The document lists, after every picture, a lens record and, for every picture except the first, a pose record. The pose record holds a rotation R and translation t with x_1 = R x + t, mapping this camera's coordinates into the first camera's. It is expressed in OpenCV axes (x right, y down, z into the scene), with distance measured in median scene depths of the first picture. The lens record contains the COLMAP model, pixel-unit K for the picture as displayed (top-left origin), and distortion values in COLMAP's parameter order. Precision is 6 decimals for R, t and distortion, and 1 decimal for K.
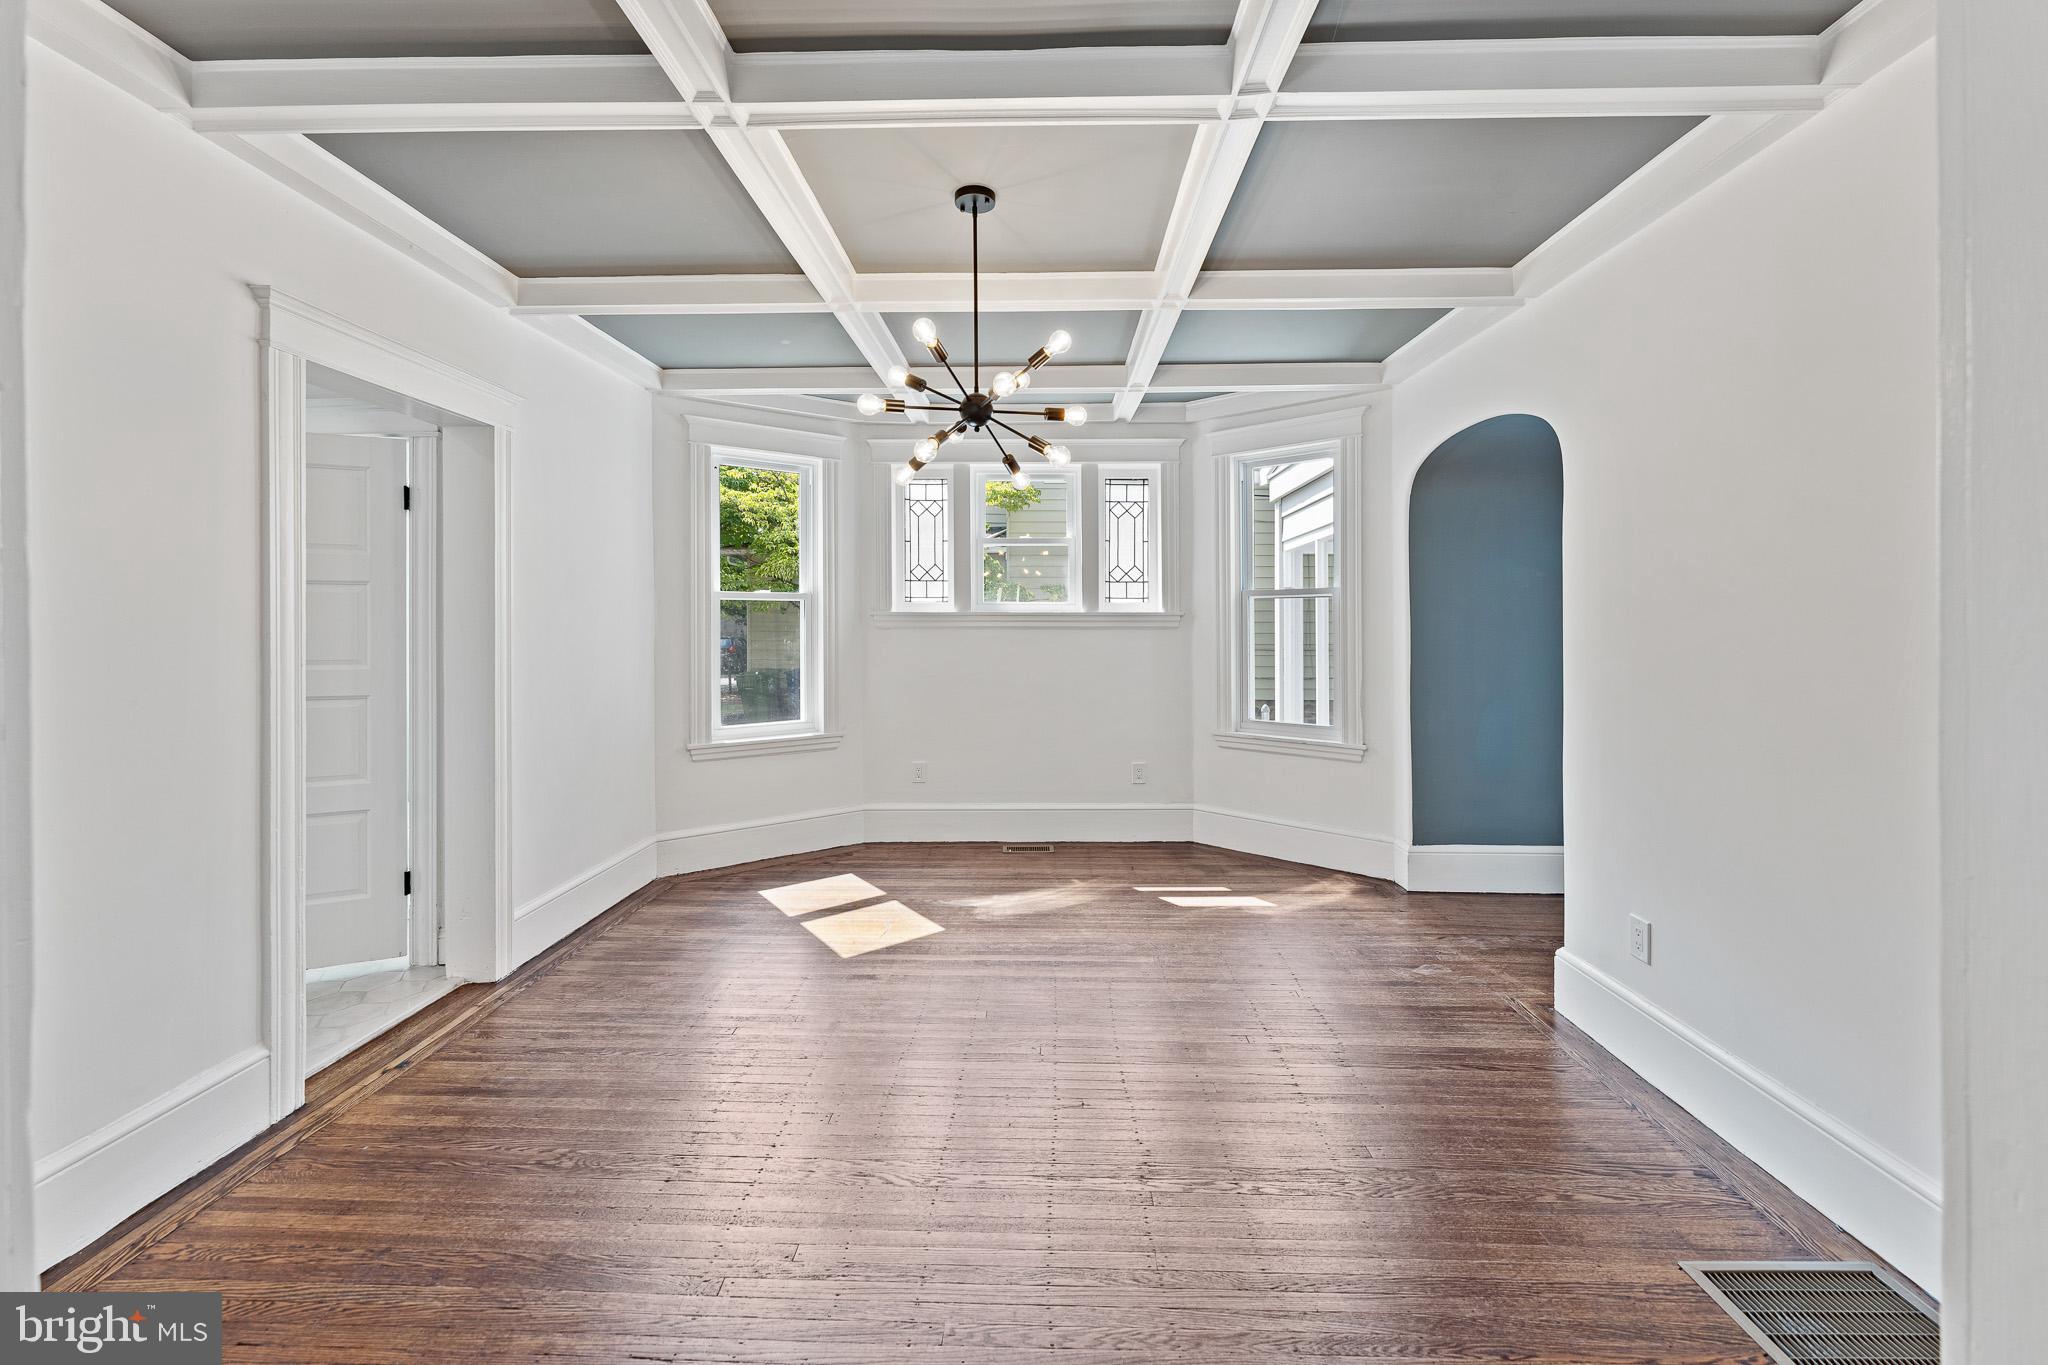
lens RADIAL K [[841.6, 0, 1026.4], [0, 841.6, 624.3], [0, 0, 1]] dist [0.000380, 0.000407]
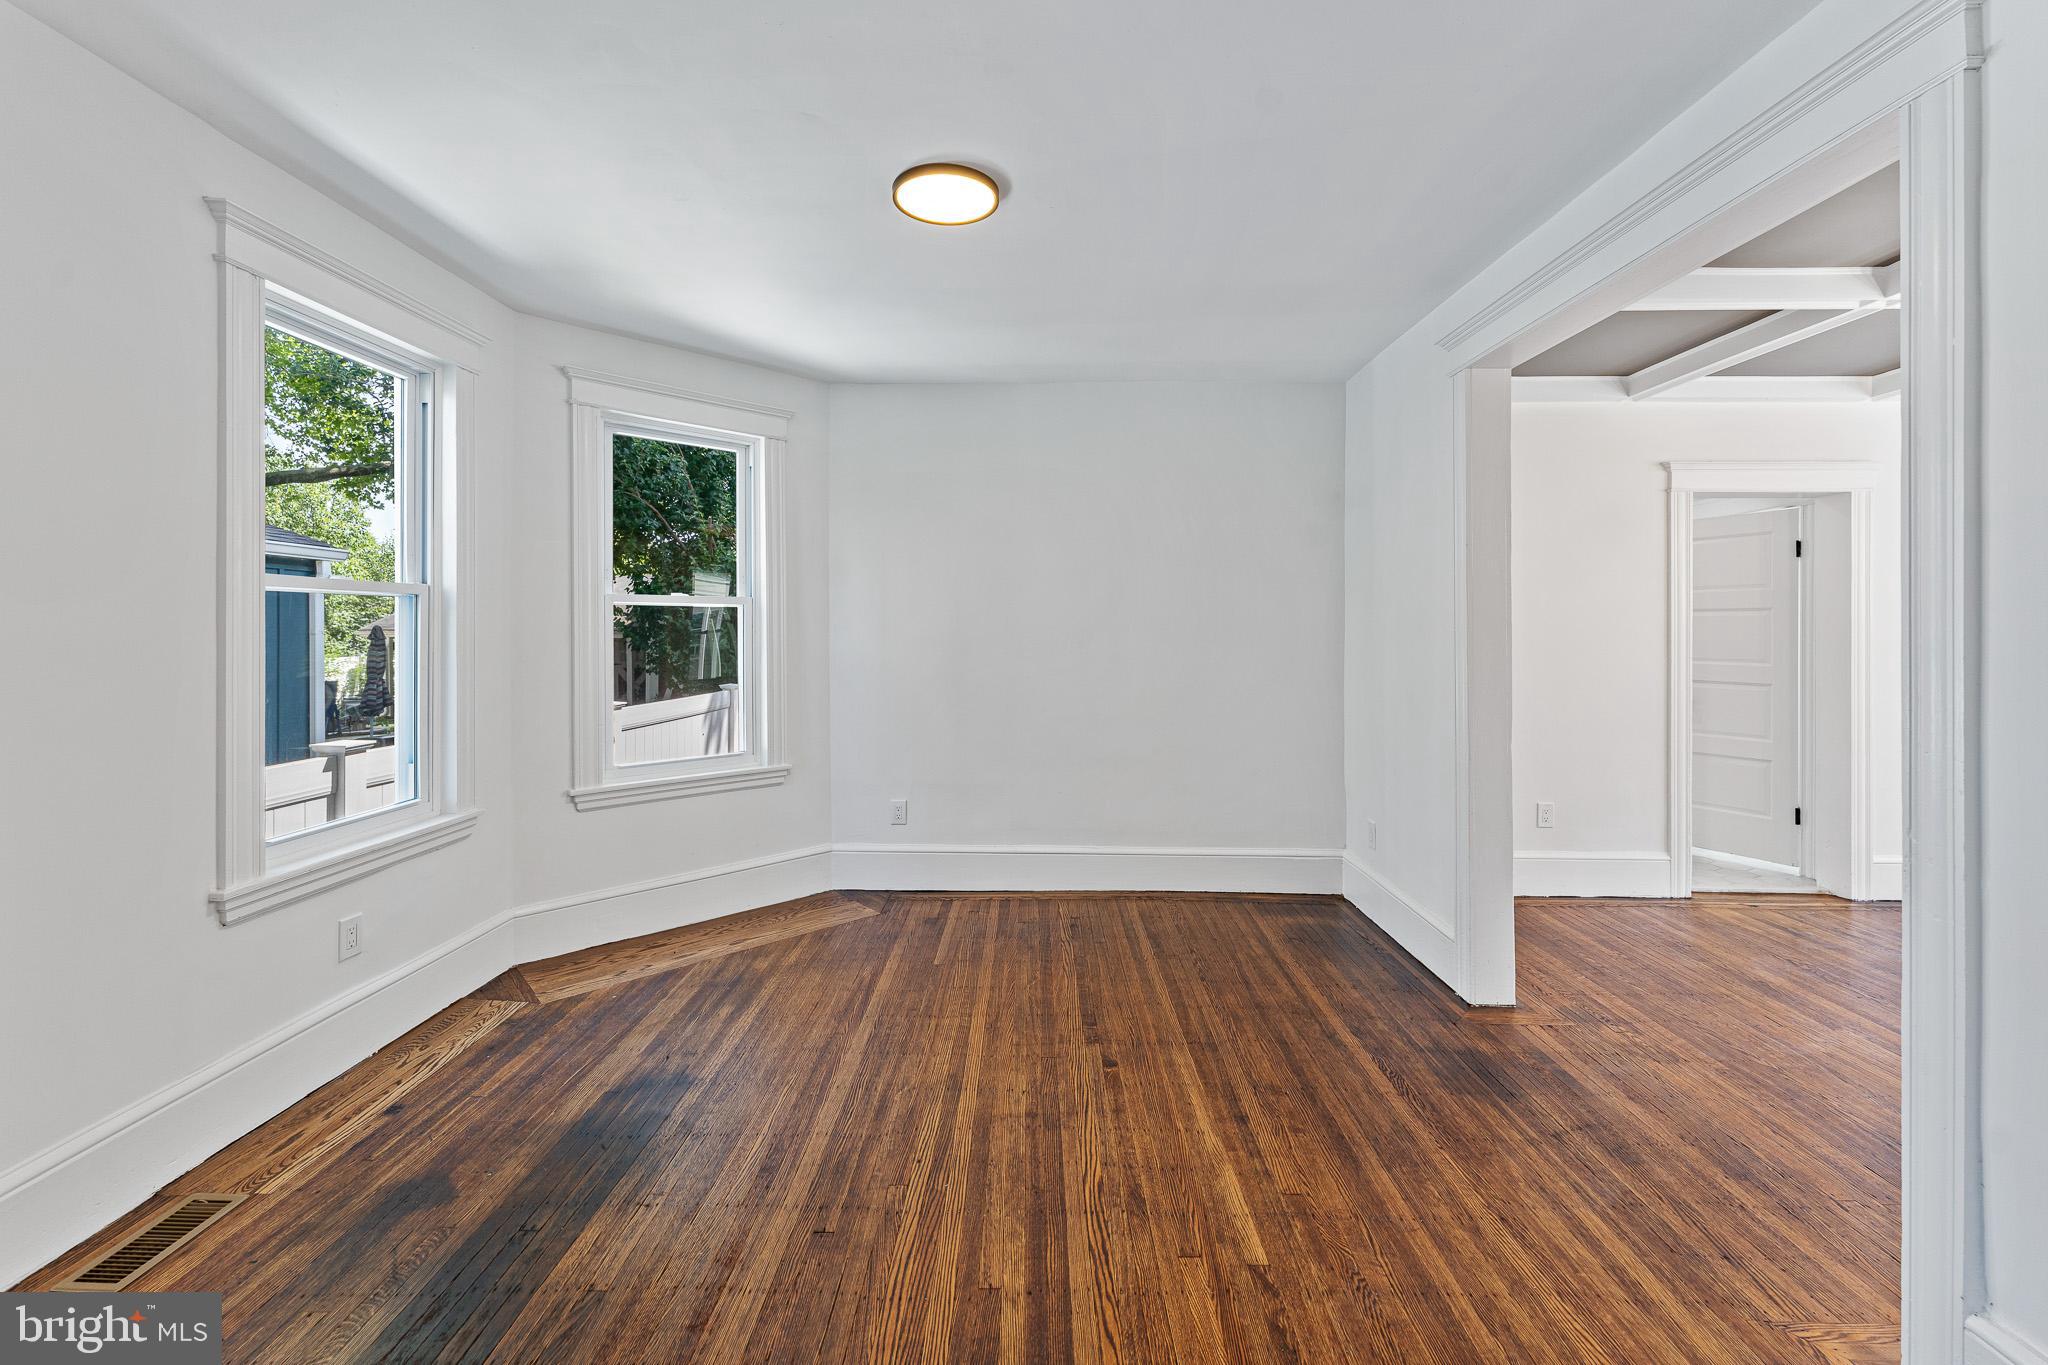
lens RADIAL K [[841.6, 0, 1026.4], [0, 841.6, 624.3], [0, 0, 1]] dist [0.000380, 0.000407]
pose [[0.018384, -0.005336, -0.999817, 0.984493], [-0.009195, 0.999943, -0.005505, -0.001028], [0.999789, 0.009294, 0.018334, -0.502557]]
